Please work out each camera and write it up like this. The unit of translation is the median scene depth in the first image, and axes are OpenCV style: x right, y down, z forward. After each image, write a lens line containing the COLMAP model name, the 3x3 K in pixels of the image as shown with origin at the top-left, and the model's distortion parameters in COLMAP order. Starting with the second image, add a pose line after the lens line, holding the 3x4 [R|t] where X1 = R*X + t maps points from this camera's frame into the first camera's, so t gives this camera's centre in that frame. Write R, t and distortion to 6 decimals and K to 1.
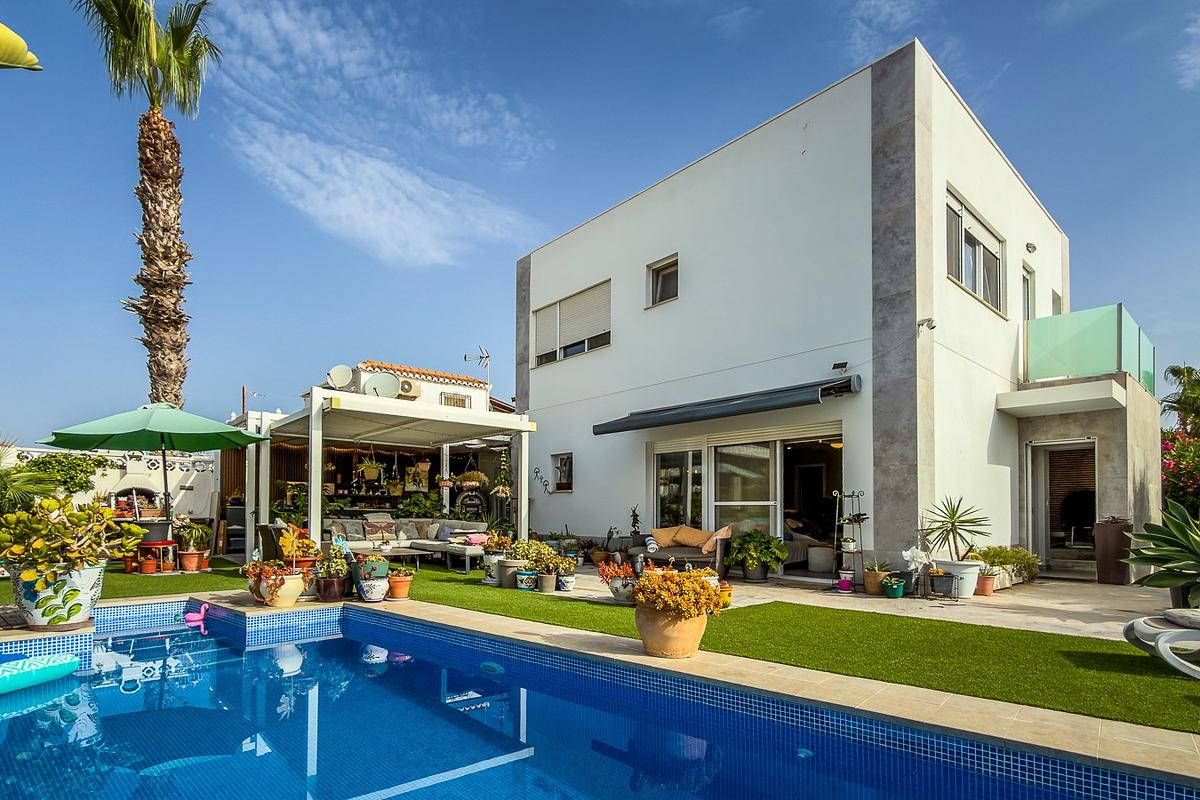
lens RADIAL K [[630.6, 0, 605.1], [0, 630.6, 500.9], [0, 0, 1]] dist [0.000680, 0.000640]
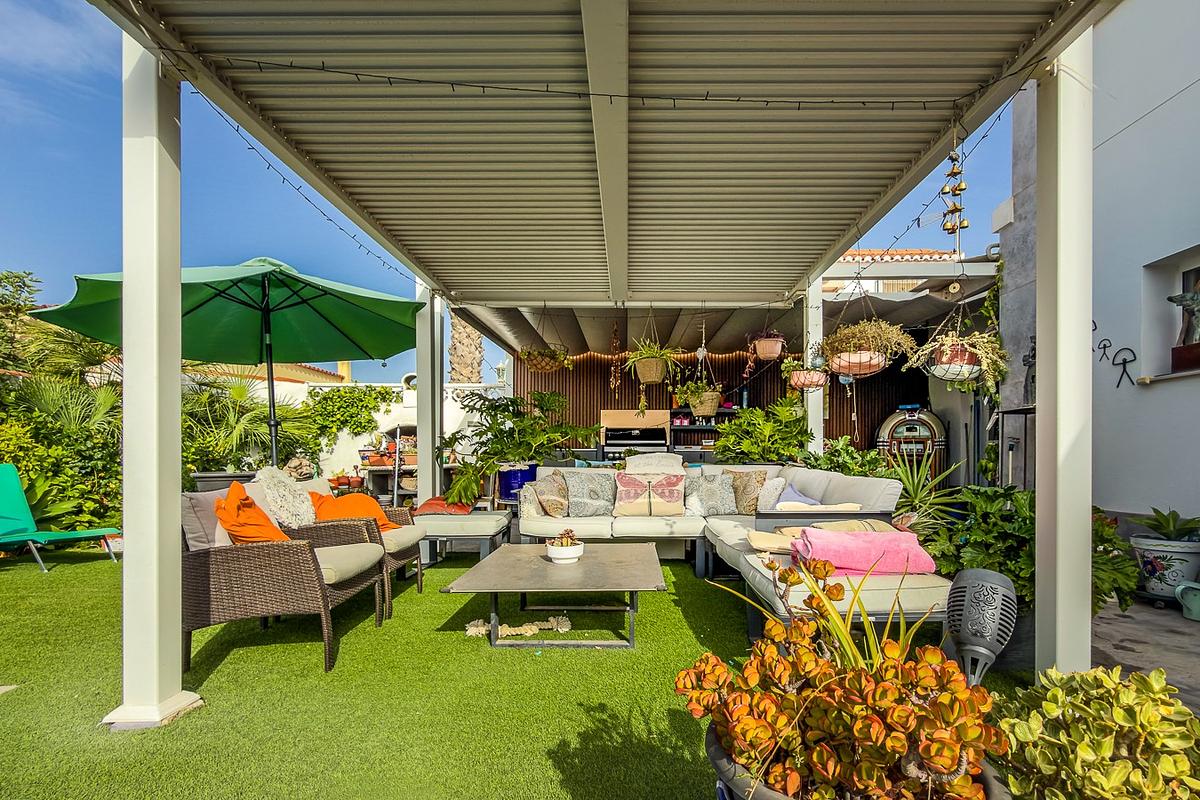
lens RADIAL K [[591.1, 0, 602.0], [0, 591.1, 407.6], [0, 0, 1]] dist [-0.001460, 0.002707]
pose [[0.738353, -0.068379, -0.670939, -0.105020], [0.021830, 0.996749, -0.077560, 0.019472], [0.674061, 0.042620, 0.737445, 0.694103]]
